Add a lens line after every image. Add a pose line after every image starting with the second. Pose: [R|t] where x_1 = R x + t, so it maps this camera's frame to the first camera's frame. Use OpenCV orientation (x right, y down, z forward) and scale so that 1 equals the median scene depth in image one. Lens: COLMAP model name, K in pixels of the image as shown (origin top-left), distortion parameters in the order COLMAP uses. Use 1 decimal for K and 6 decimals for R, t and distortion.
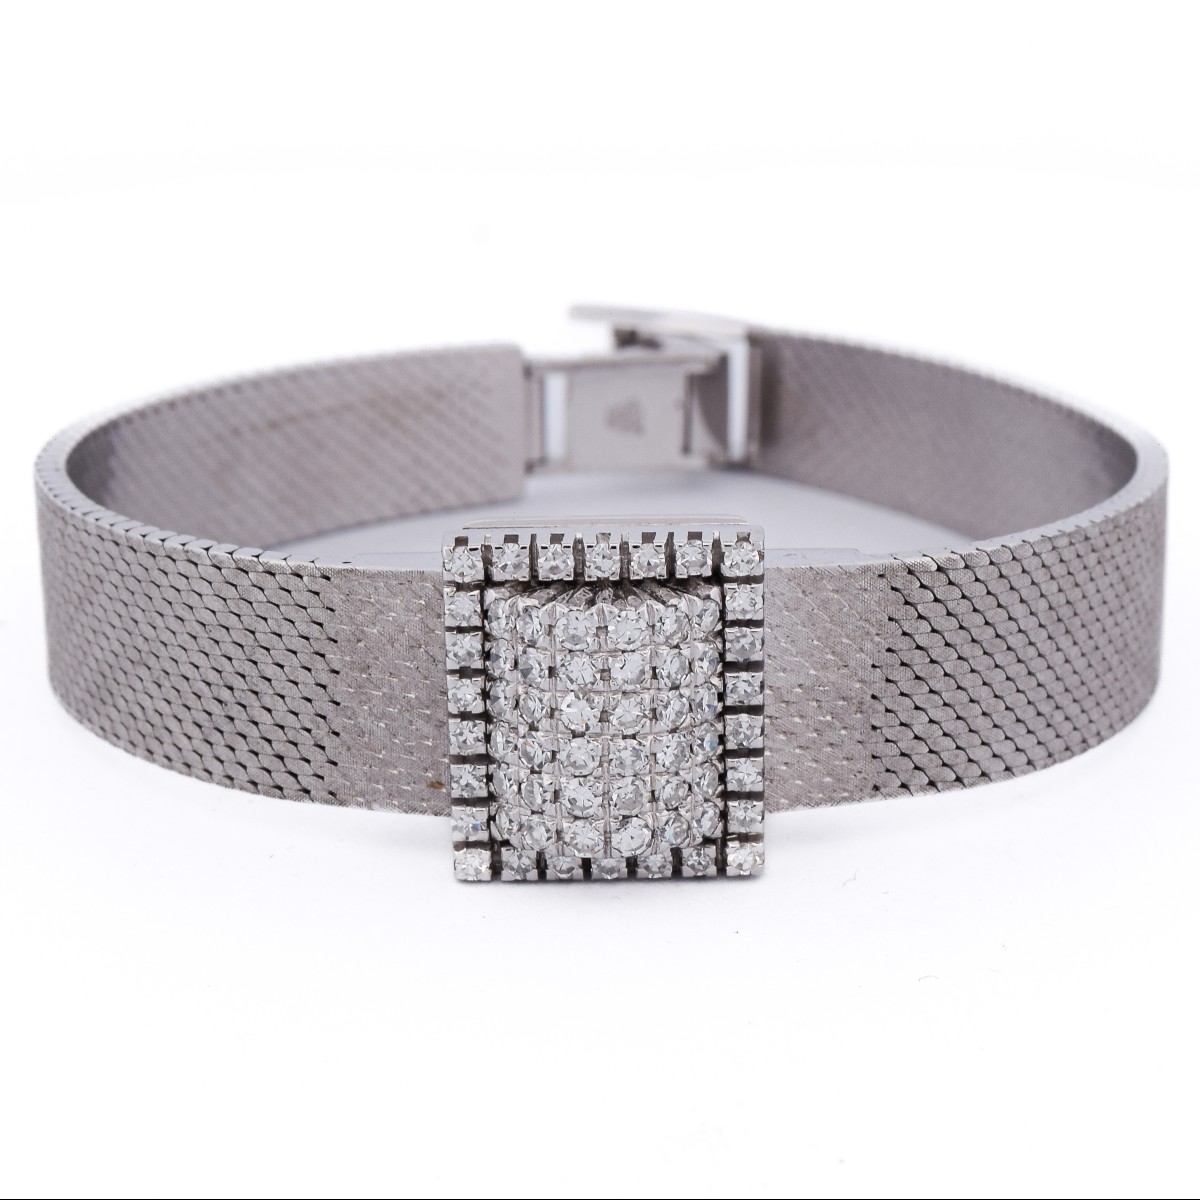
lens RADIAL K [[2996.9, 0, 600.0], [0, 2996.9, 600.0], [0, 0, 1]] dist [-0.188196, 0.033139]
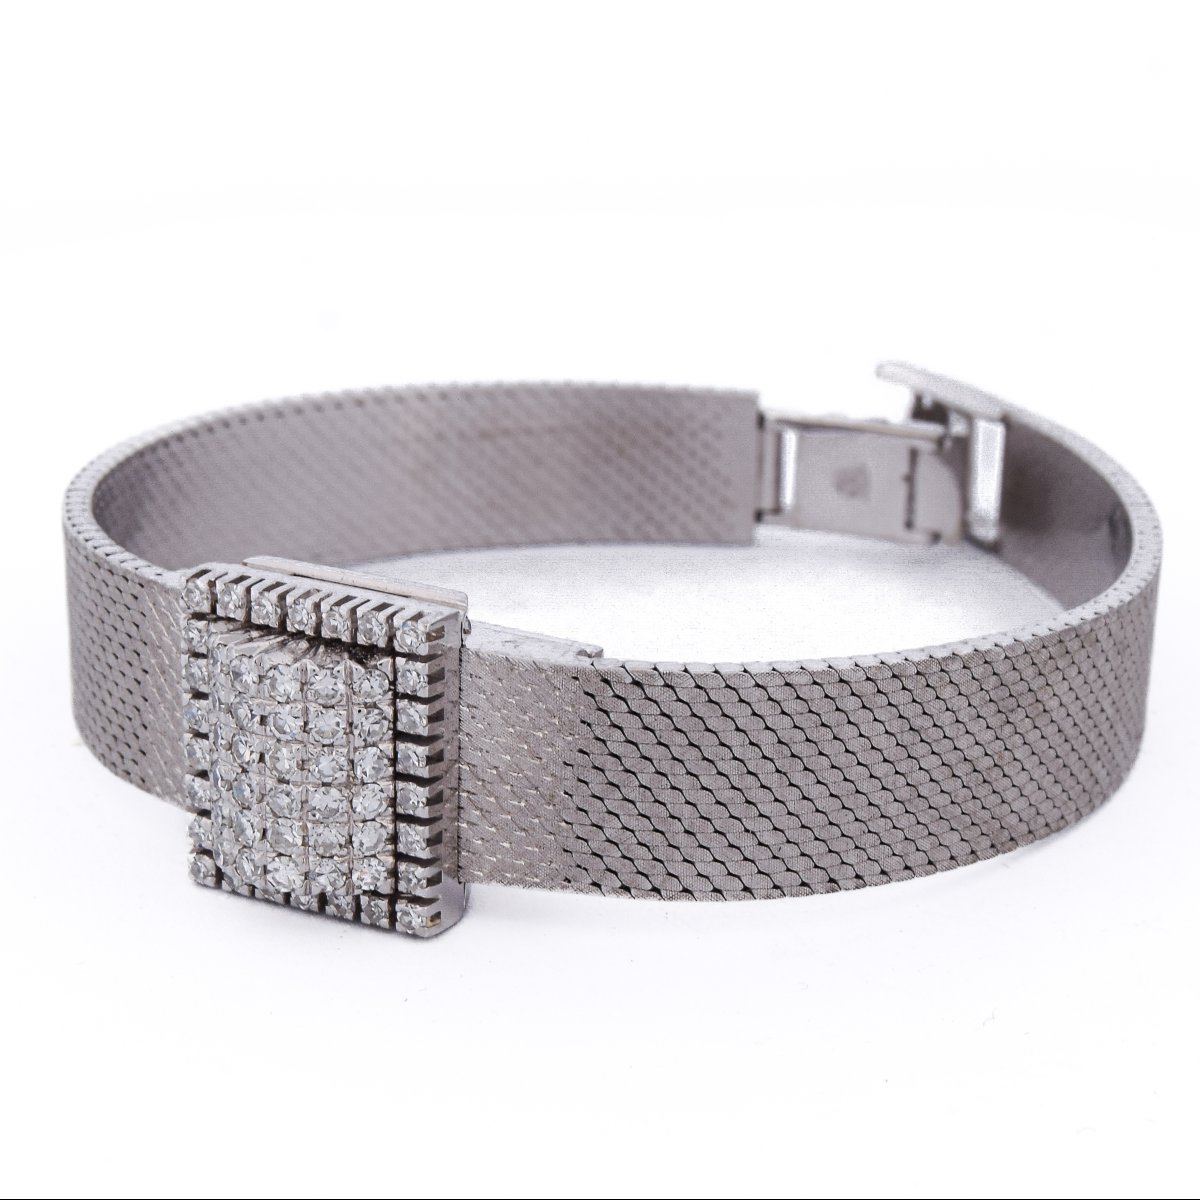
lens RADIAL K [[2996.9, 0, 600.0], [0, 2996.9, 600.0], [0, 0, 1]] dist [-0.188196, 0.033139]
pose [[0.909762, 0.177587, -0.375229, 0.456017], [-0.171807, 0.983906, 0.049104, -0.081732], [0.377910, 0.019794, 0.925631, 0.047977]]
